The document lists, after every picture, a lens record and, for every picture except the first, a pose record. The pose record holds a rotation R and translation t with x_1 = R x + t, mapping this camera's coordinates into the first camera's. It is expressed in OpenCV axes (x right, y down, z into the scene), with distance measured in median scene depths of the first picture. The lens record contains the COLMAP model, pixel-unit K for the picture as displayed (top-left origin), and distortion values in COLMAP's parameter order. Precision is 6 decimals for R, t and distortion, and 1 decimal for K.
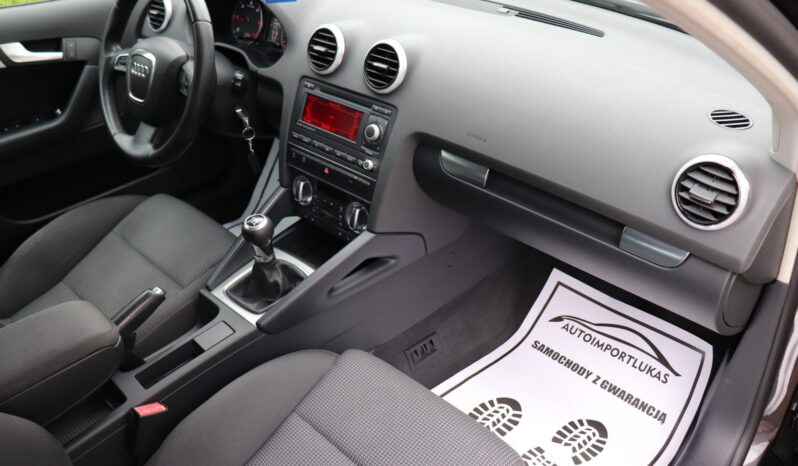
lens RADIAL K [[649.9, 0, 395.1], [0, 649.9, 226.8], [0, 0, 1]] dist [-0.164809, 0.120423]
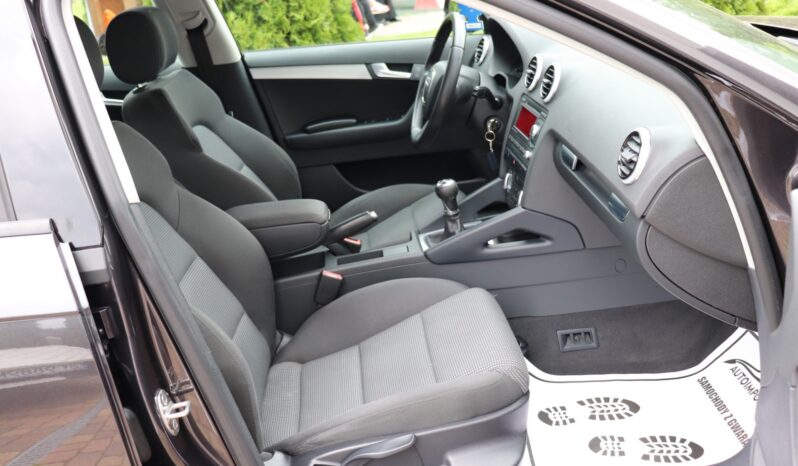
lens RADIAL K [[799.2, 0, 401.3], [0, 799.2, 232.3], [0, 0, 1]] dist [-0.064634, 0.000000]
pose [[0.733113, 0.163856, -0.660073, 0.796669], [-0.274815, 0.959151, -0.067125, 0.215721], [0.622111, 0.230608, 0.748196, -0.307612]]
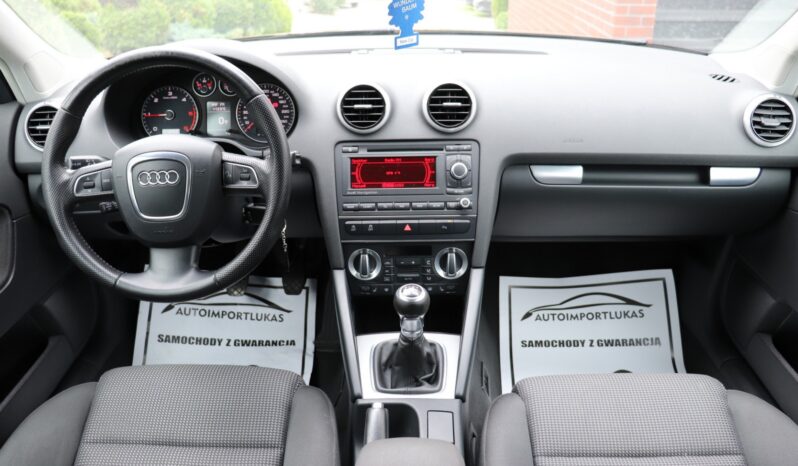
lens RADIAL K [[649.9, 0, 396.7], [0, 649.9, 225.1], [0, 0, 1]] dist [-0.164809, 0.120423]
pose [[0.747250, -0.282205, 0.601646, -0.670480], [0.369911, 0.928763, -0.023792, -0.072008], [-0.552072, 0.240334, 0.798408, 0.245897]]
